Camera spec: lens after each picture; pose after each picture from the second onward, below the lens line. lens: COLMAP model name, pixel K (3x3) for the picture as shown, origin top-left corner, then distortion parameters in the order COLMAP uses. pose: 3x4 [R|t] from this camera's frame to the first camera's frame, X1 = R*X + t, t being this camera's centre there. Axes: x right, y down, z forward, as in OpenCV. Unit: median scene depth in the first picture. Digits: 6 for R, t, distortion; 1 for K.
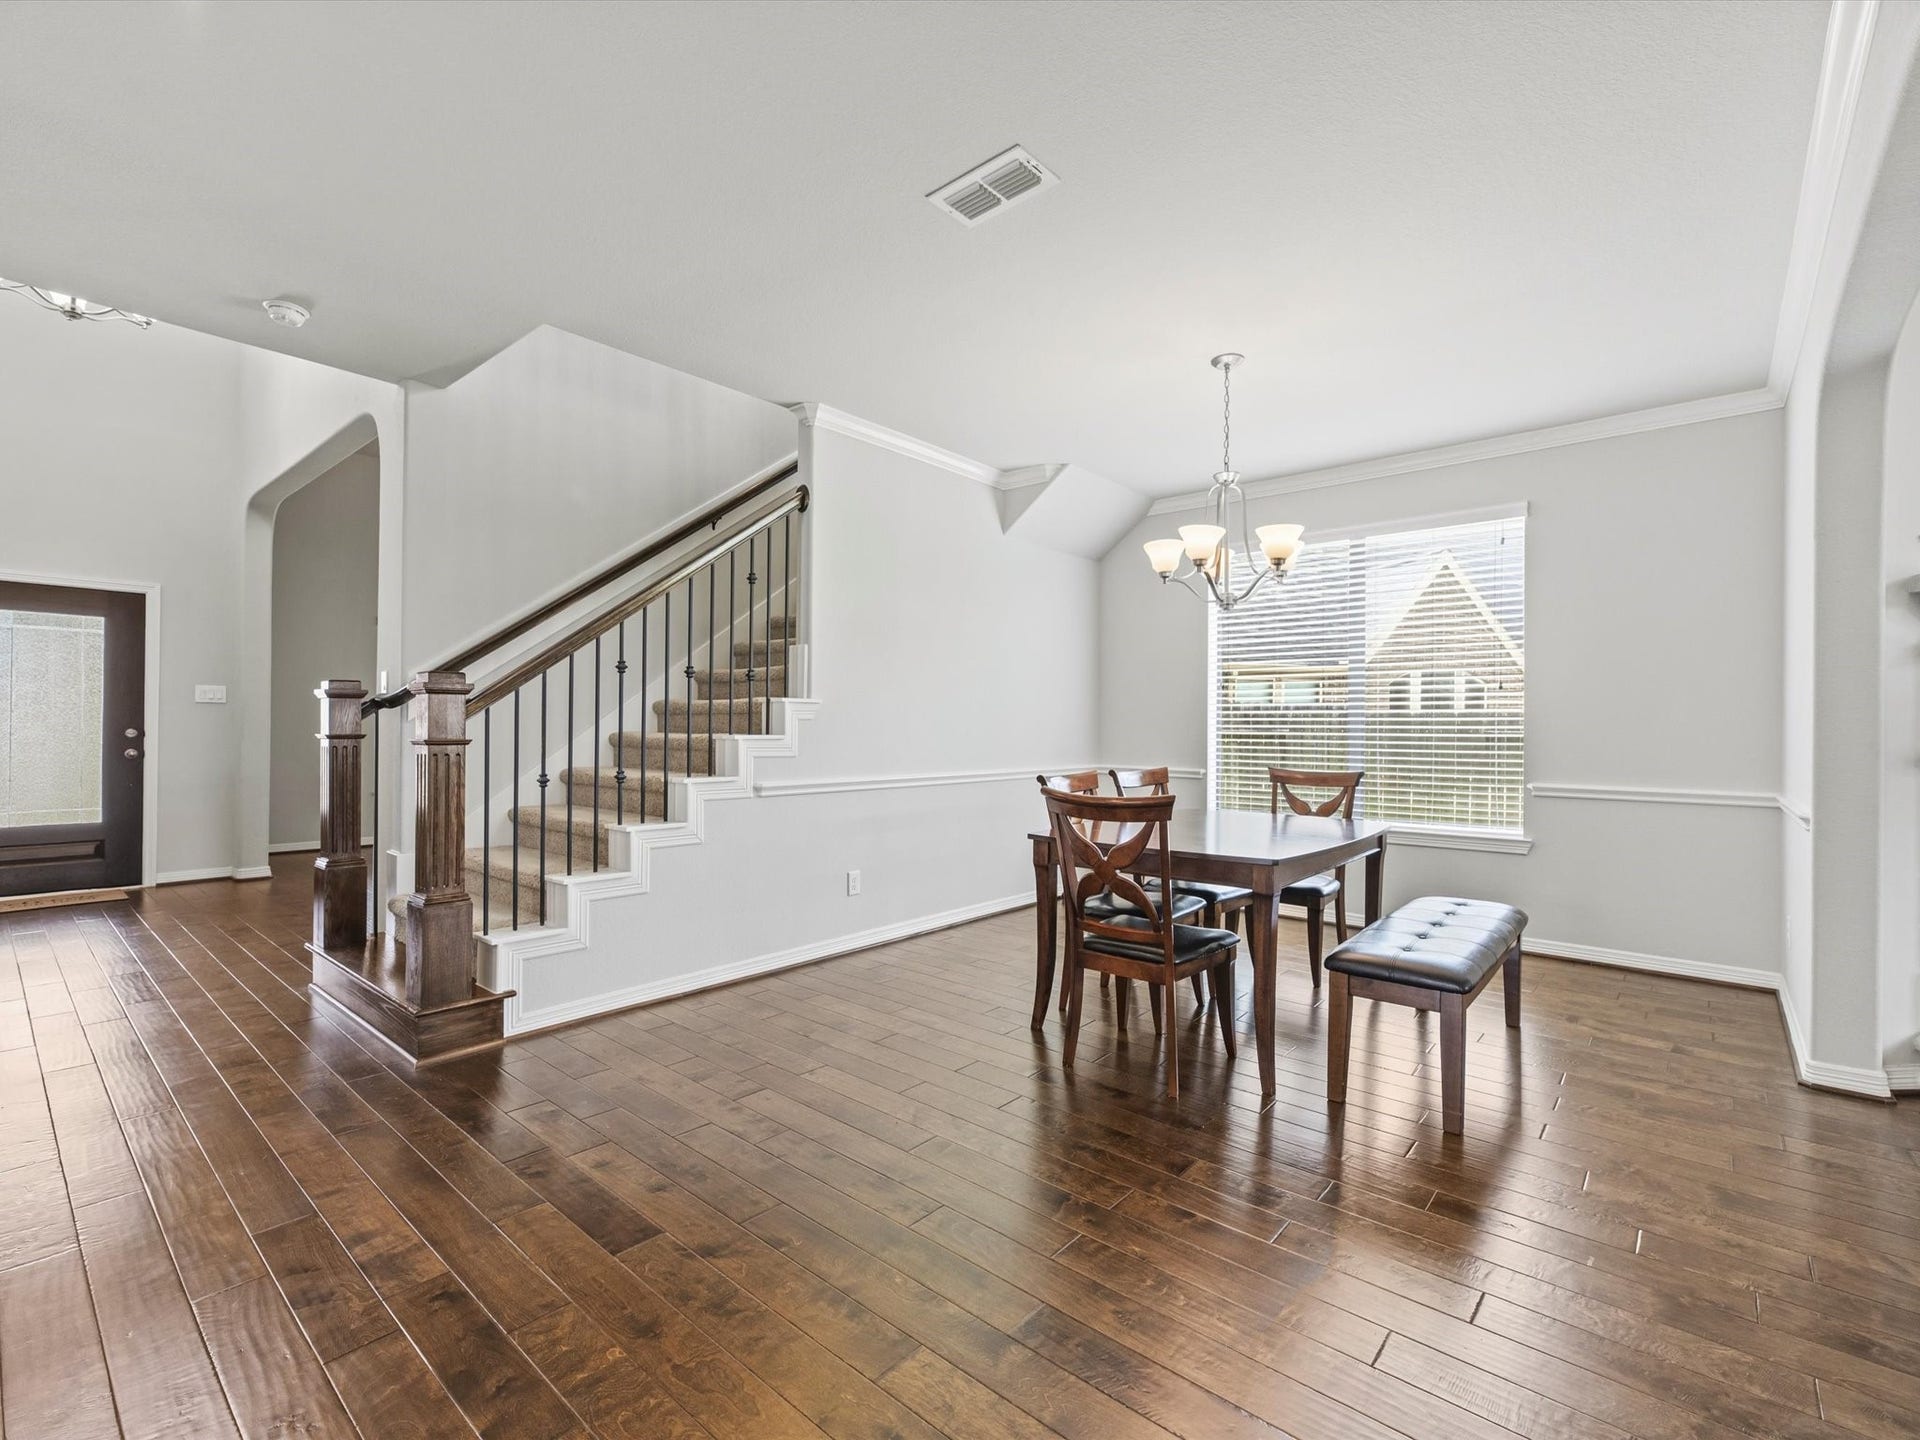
lens RADIAL K [[871.6, 0, 956.6], [0, 871.6, 725.7], [0, 0, 1]] dist [0.003541, 0.000446]
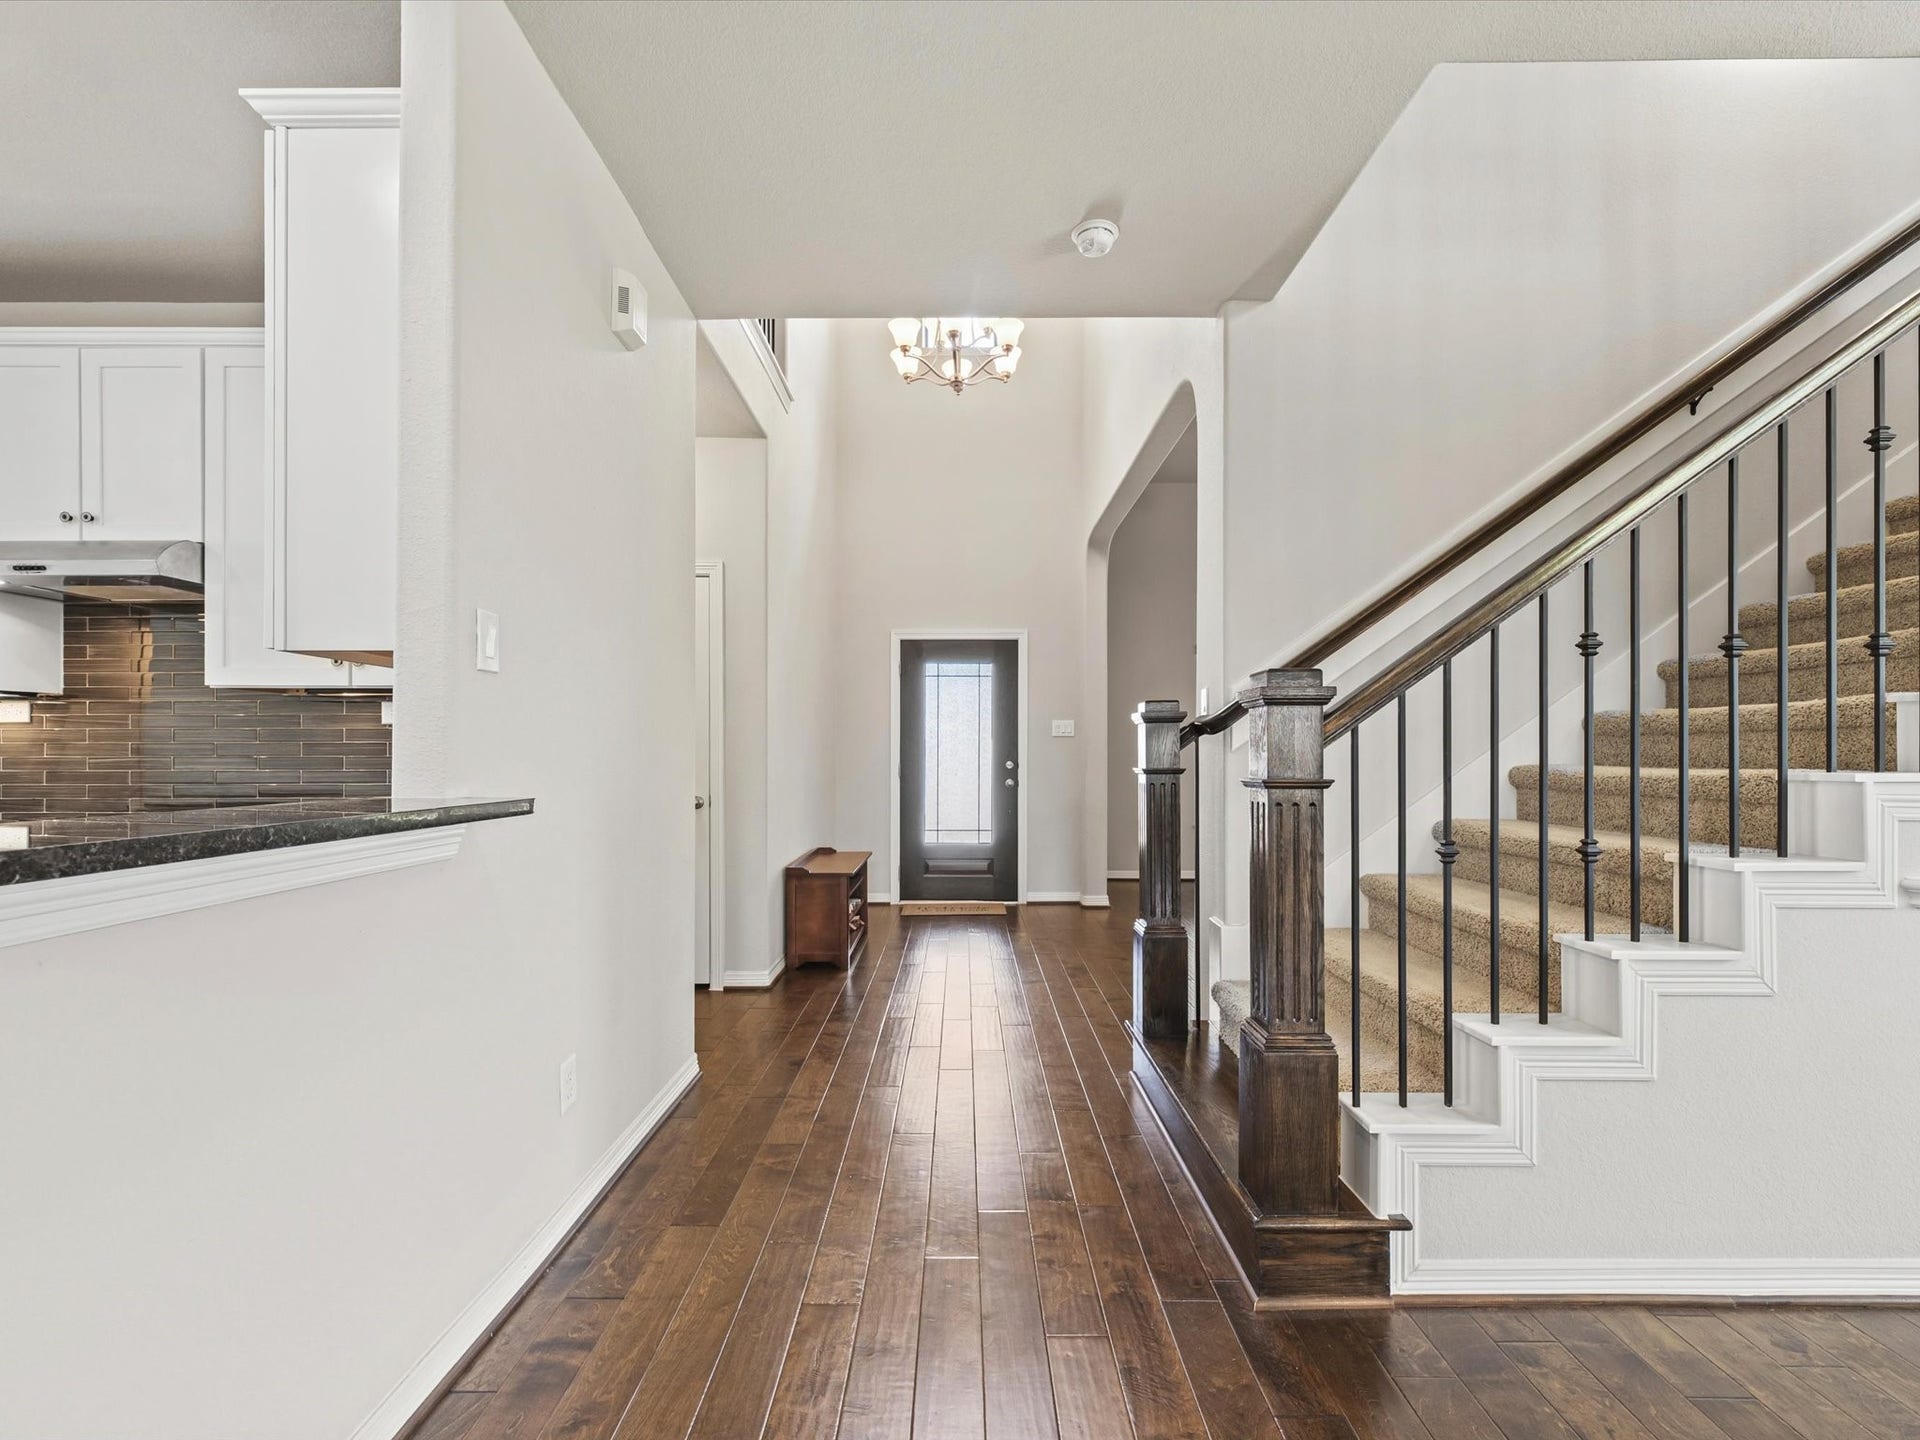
lens RADIAL K [[898.6, 0, 958.8], [0, 898.6, 753.3], [0, 0, 1]] dist [-0.004257, -0.000720]
pose [[0.663250, -0.009502, -0.748337, -0.216541], [0.007721, 0.999953, -0.005854, -0.000524], [0.748358, -0.001895, 0.663293, 0.326496]]
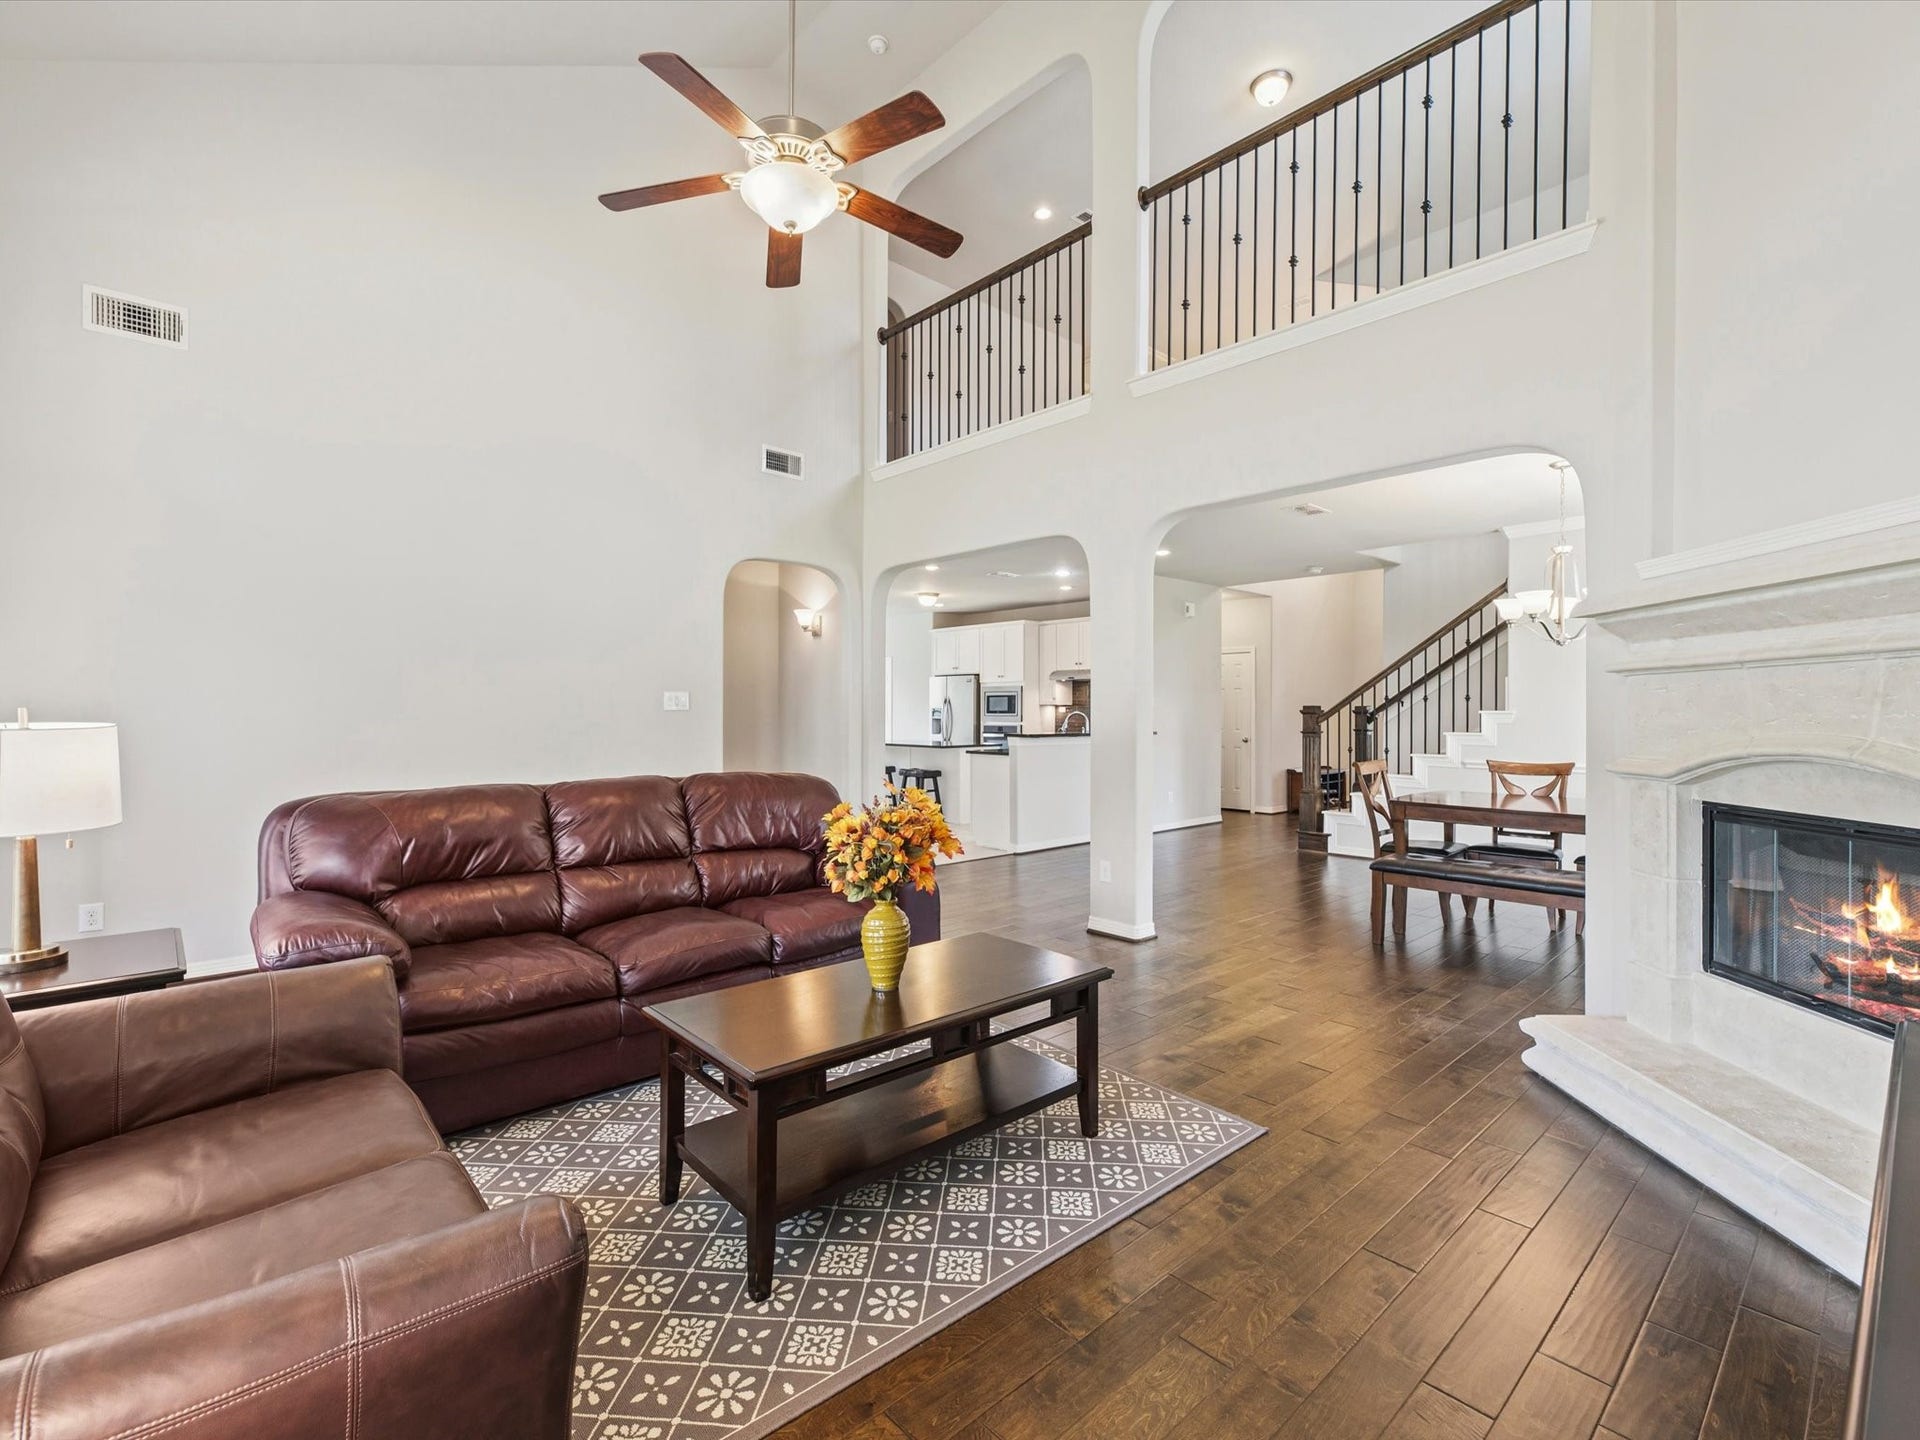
lens RADIAL K [[871.6, 0, 956.6], [0, 871.6, 725.7], [0, 0, 1]] dist [0.003541, 0.000446]
pose [[-0.114477, 0.003172, -0.993421, 1.753572], [-0.006737, 0.999969, 0.003969, -0.001530], [0.993403, 0.007147, -0.114452, 0.205134]]
